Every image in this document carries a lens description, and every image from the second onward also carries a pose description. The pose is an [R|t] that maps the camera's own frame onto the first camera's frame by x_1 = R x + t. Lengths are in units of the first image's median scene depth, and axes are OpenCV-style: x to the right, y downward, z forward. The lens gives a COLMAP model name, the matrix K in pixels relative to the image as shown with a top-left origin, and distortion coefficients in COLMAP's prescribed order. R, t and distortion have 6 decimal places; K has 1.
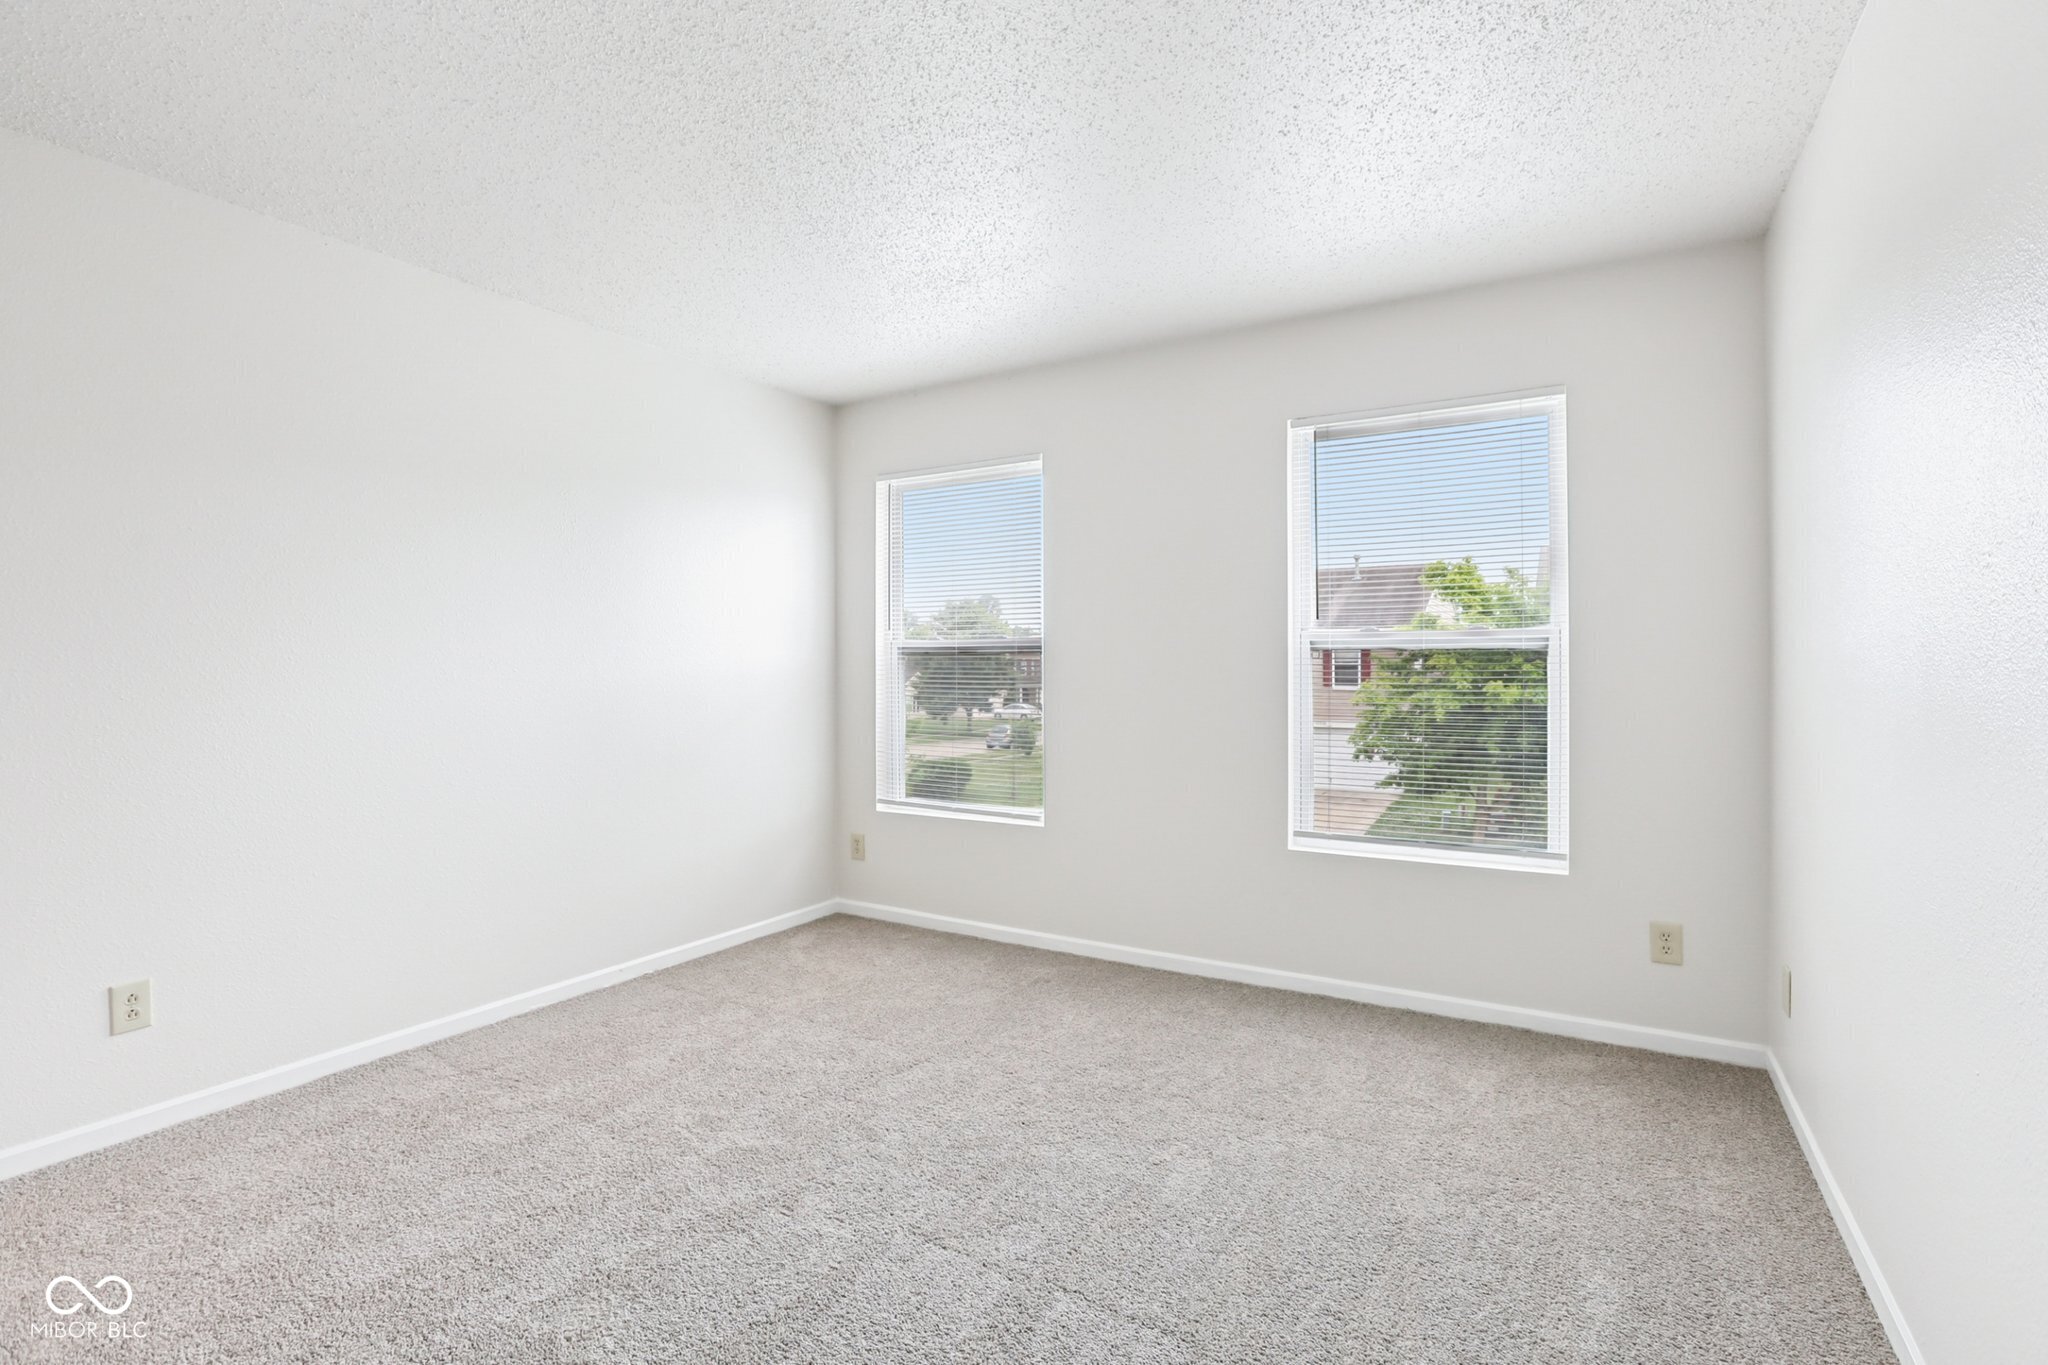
lens RADIAL K [[936.3, 0, 1032.7], [0, 936.3, 669.0], [0, 0, 1]] dist [-0.035593, 0.007299]
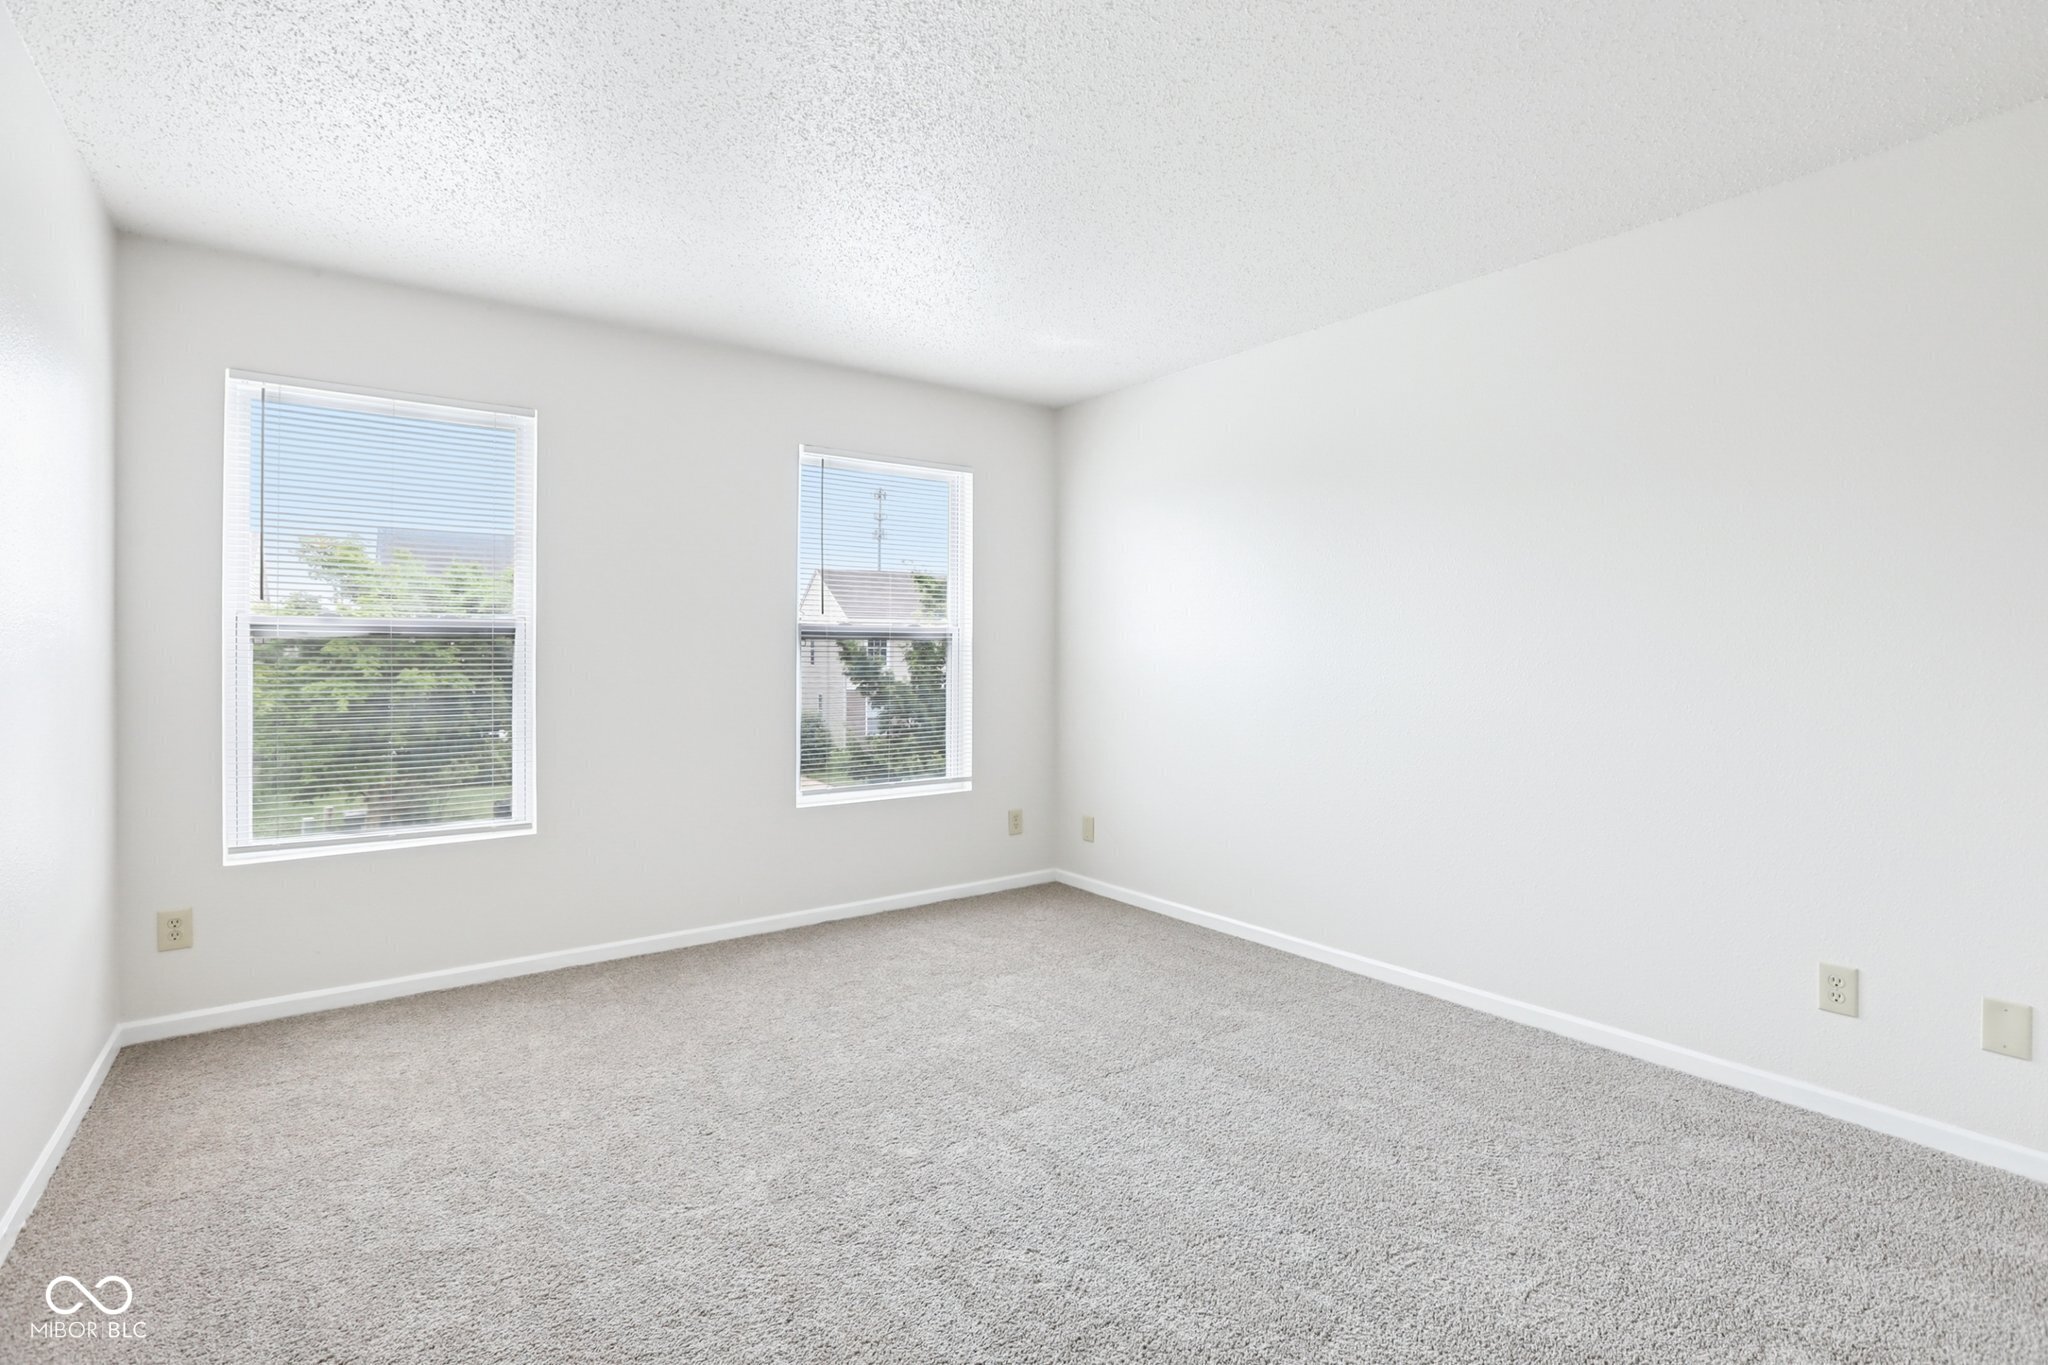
lens RADIAL K [[936.3, 0, 1030.2], [0, 936.3, 674.2], [0, 0, 1]] dist [-0.035593, 0.007299]
pose [[0.390704, -0.019524, 0.920309, -0.588257], [0.000558, 0.999780, 0.020973, -0.001096], [-0.920516, -0.007681, 0.390629, 0.225582]]
